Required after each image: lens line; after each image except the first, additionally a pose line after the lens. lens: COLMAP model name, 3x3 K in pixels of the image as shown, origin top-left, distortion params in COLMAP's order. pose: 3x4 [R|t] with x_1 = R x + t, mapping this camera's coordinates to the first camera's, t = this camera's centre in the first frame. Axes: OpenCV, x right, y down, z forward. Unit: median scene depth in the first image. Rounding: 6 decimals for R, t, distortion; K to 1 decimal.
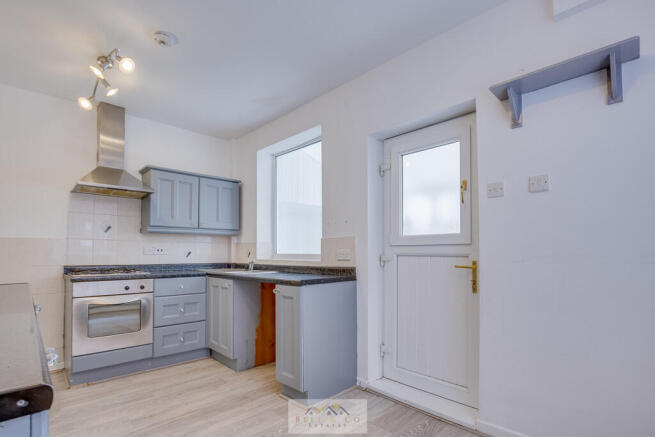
lens RADIAL K [[325.4, 0, 328.4], [0, 325.4, 247.7], [0, 0, 1]] dist [0.000752, 0.000065]
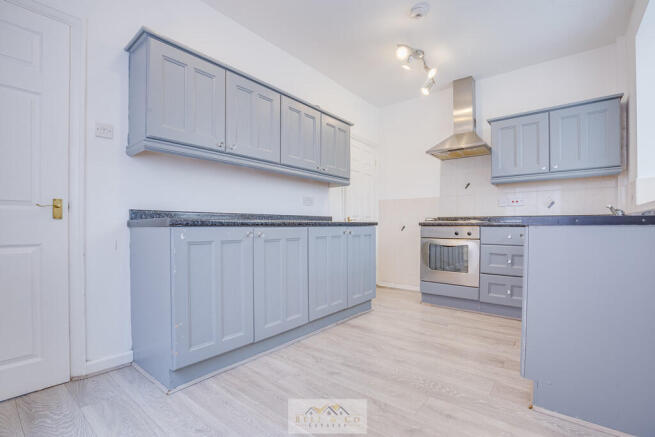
lens RADIAL K [[306.0, 0, 314.0], [0, 306.0, 223.6], [0, 0, 1]] dist [0.000441, 0.000115]
pose [[0.119950, -0.002212, -0.992778, 0.377824], [0.013778, 0.999905, -0.000563, 0.078138], [0.992684, -0.013611, 0.119969, 0.346804]]
